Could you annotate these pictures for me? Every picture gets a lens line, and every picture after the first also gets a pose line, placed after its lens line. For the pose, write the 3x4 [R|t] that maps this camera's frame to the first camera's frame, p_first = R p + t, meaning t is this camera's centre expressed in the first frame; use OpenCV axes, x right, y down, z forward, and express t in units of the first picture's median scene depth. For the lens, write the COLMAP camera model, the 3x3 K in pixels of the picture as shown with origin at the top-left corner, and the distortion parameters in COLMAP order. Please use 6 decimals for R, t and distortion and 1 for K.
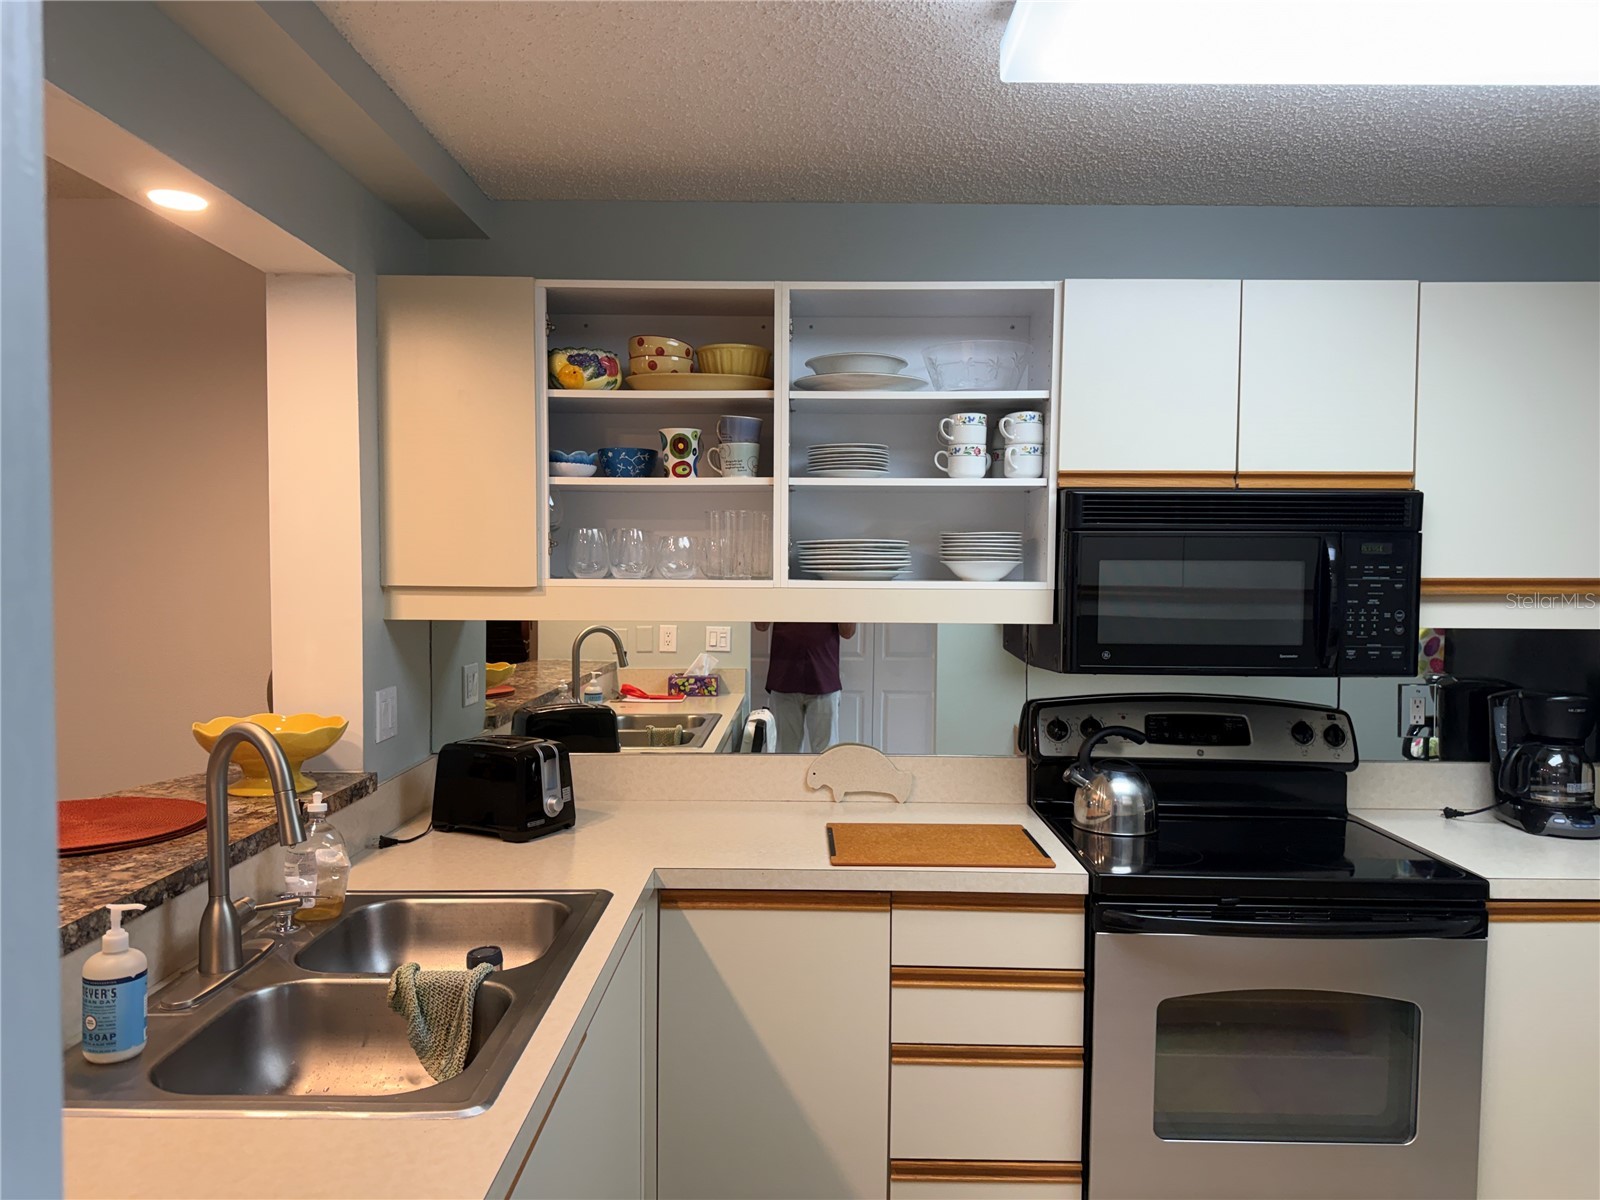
lens RADIAL K [[1109.1, 0, 793.6], [0, 1109.1, 615.1], [0, 0, 1]] dist [0.130424, -0.208514]
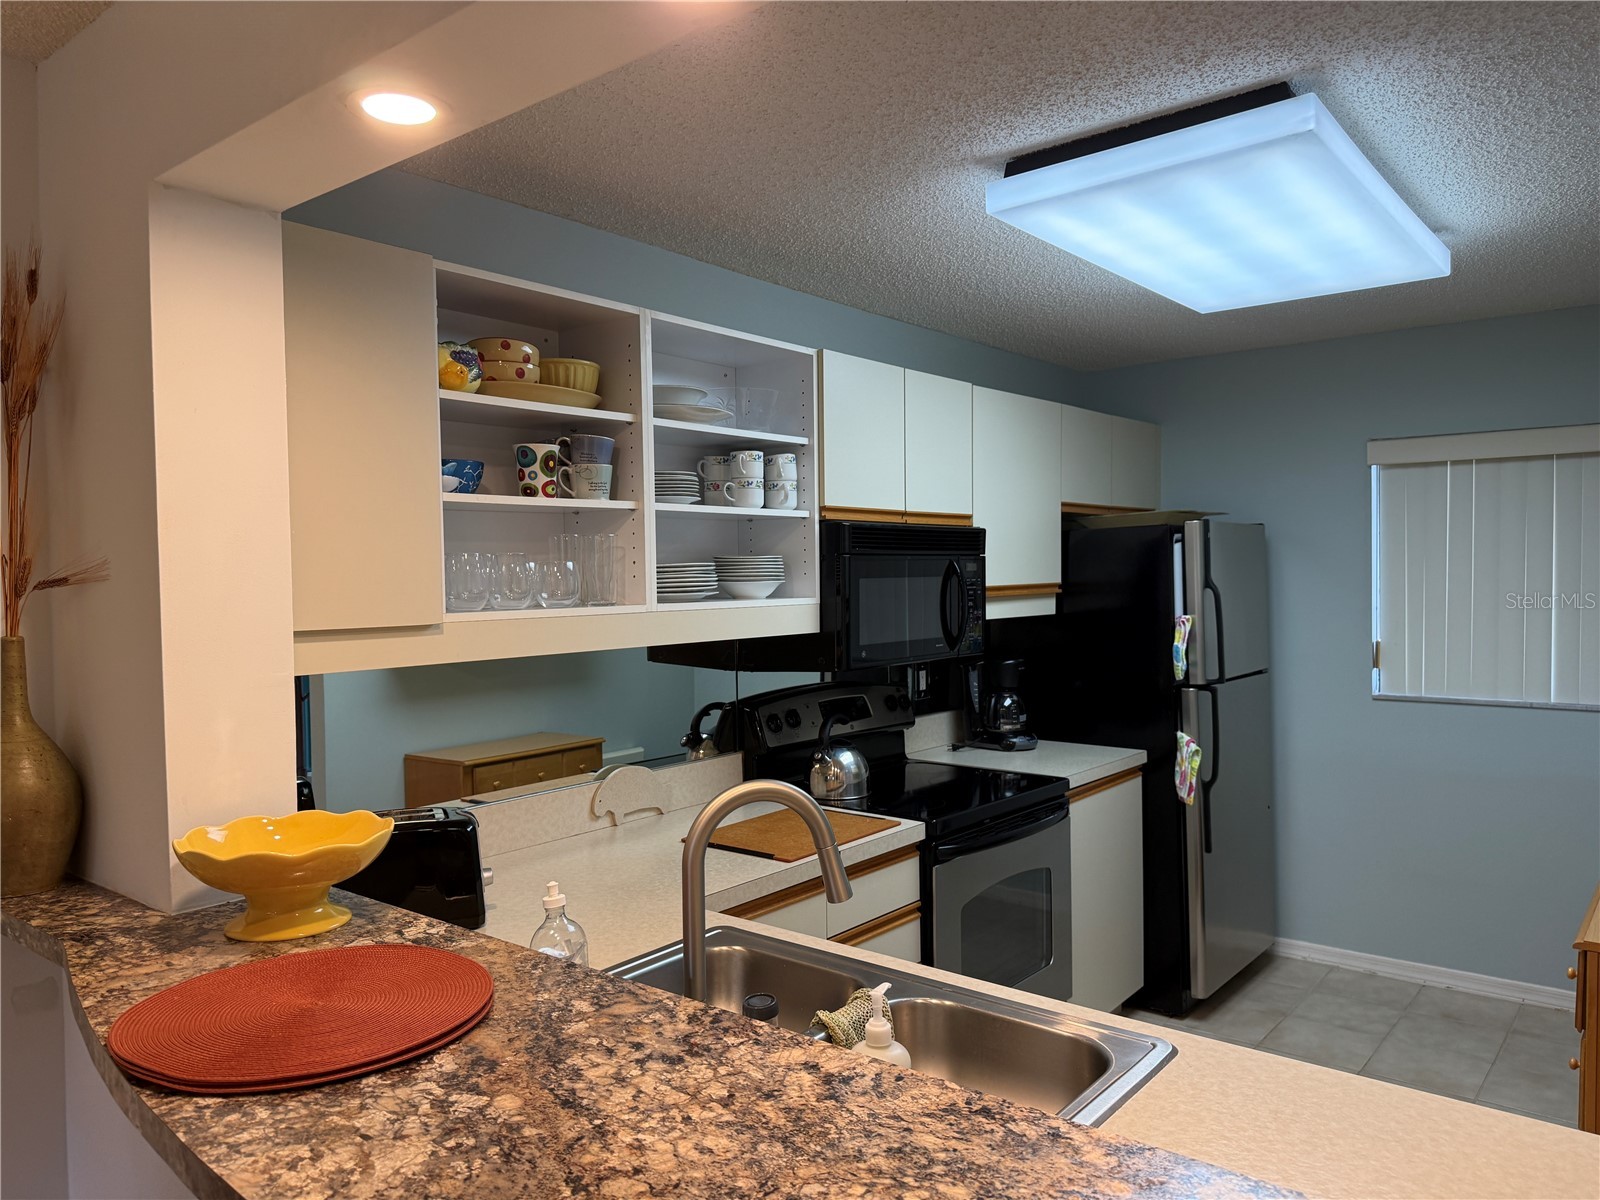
lens RADIAL K [[1129.9, 0, 806.8], [0, 1129.9, 612.3], [0, 0, 1]] dist [0.065195, -0.080143]
pose [[0.612653, -0.044277, 0.789111, -0.720859], [0.054747, 0.998409, 0.013516, -0.030204], [-0.788453, 0.034921, 0.614103, 0.261029]]
